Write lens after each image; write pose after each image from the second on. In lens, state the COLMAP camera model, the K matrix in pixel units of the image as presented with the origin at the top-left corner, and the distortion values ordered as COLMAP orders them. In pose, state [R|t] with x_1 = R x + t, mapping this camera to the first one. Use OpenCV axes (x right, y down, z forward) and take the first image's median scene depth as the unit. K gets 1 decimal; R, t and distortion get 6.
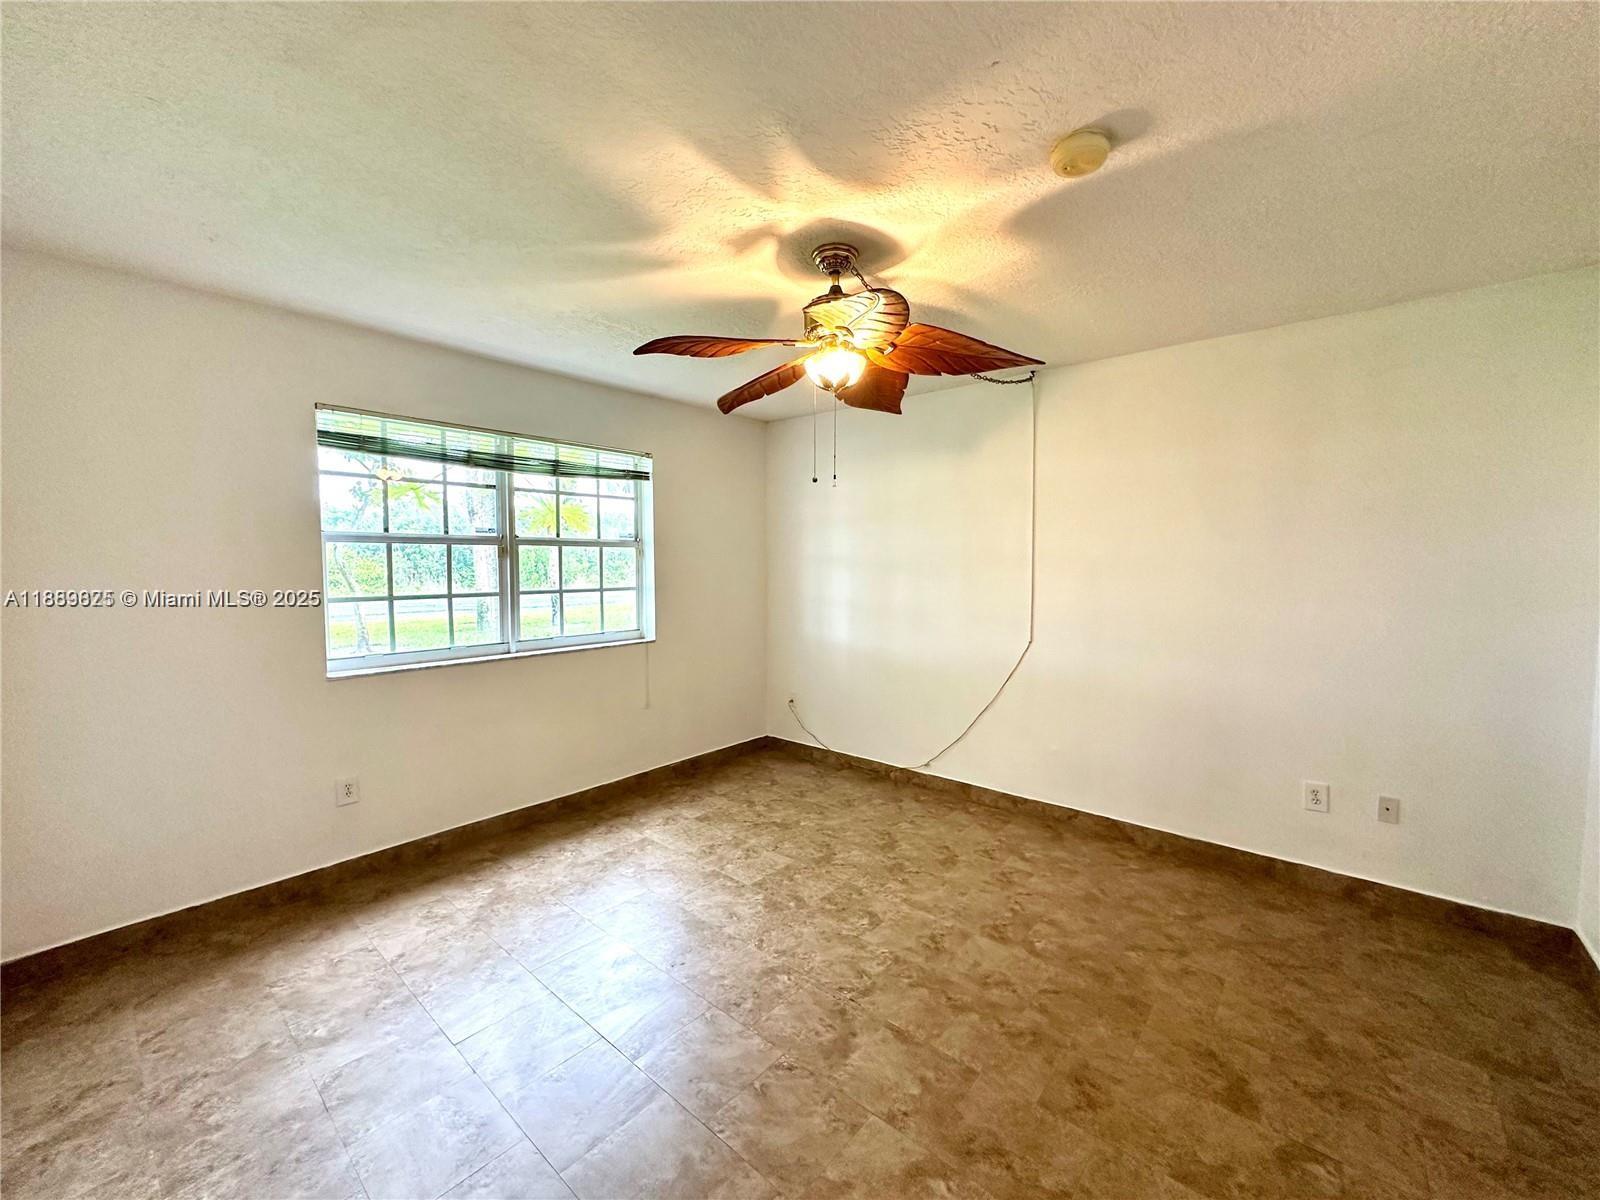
lens RADIAL K [[642.0, 0, 803.9], [0, 642.0, 594.2], [0, 0, 1]] dist [-0.003646, 0.000679]
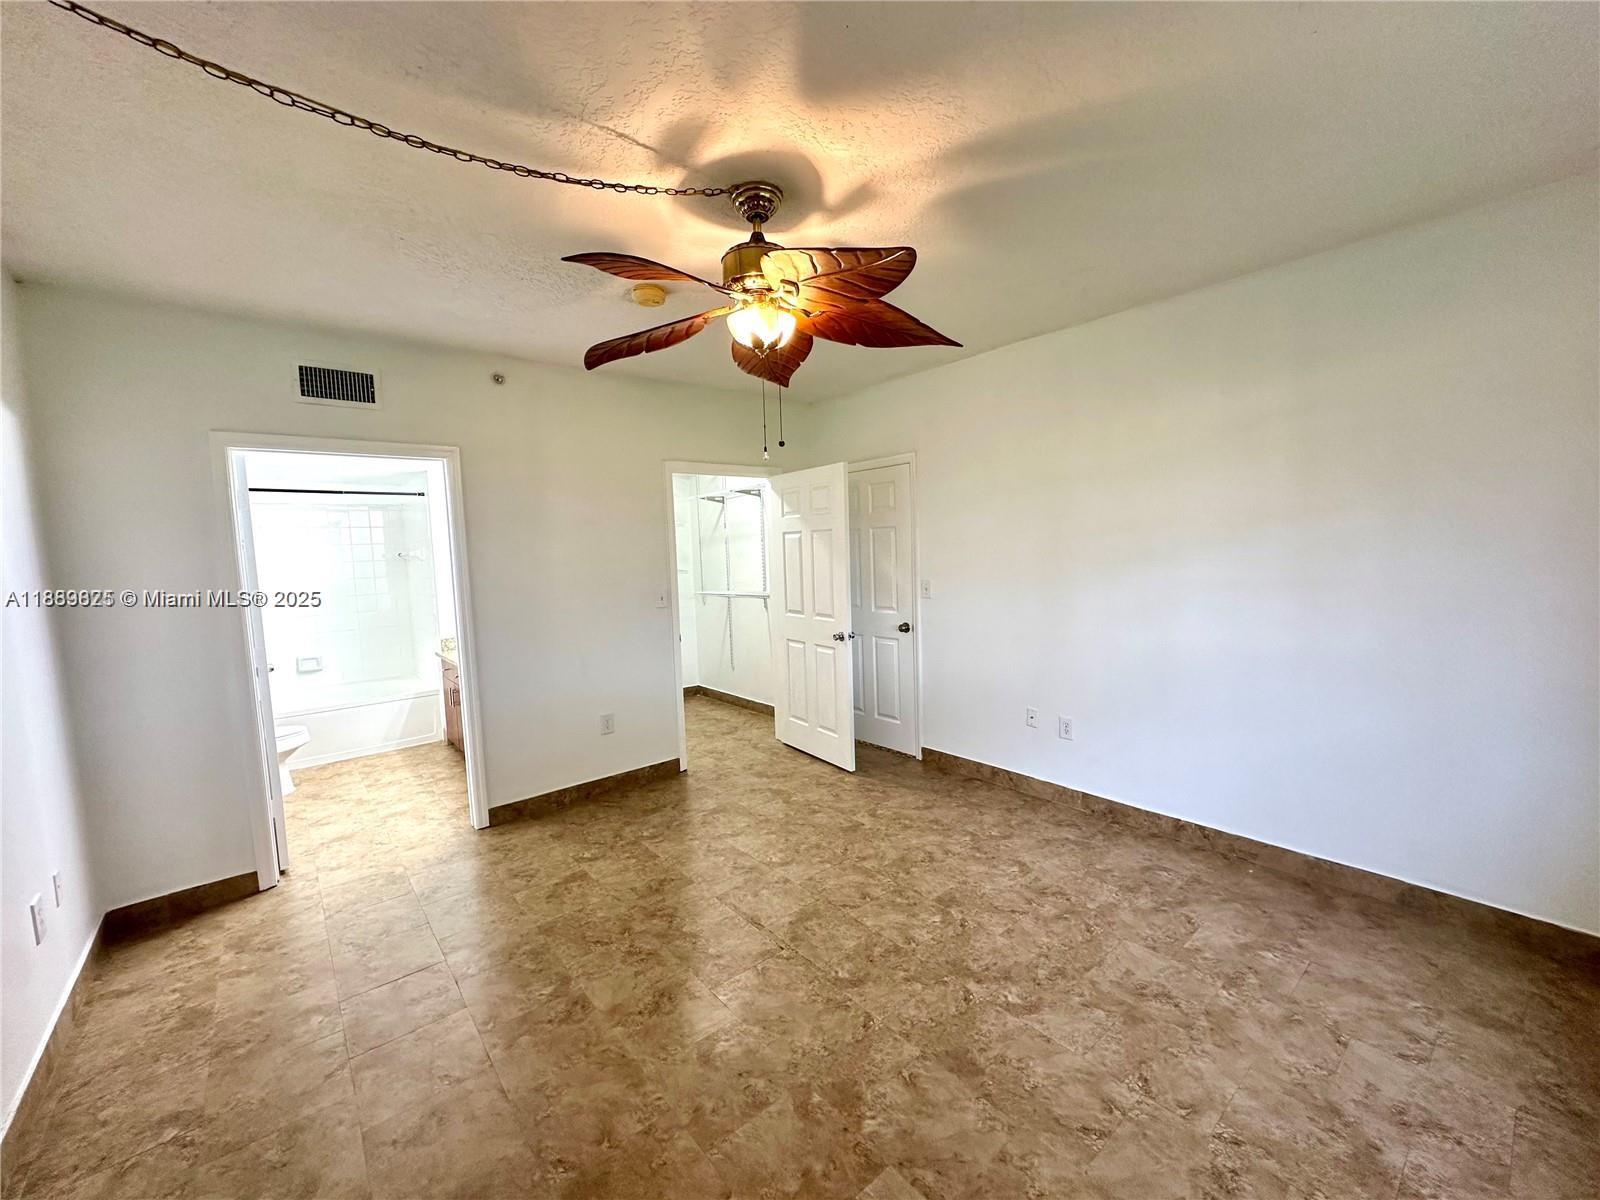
lens RADIAL K [[642.0, 0, 796.4], [0, 642.0, 609.8], [0, 0, 1]] dist [-0.003646, 0.000679]
pose [[-0.984867, 0.019329, 0.172229, -0.140638], [0.045435, 0.987799, 0.148957, -0.088817], [-0.167249, 0.154528, -0.973729, 1.869000]]
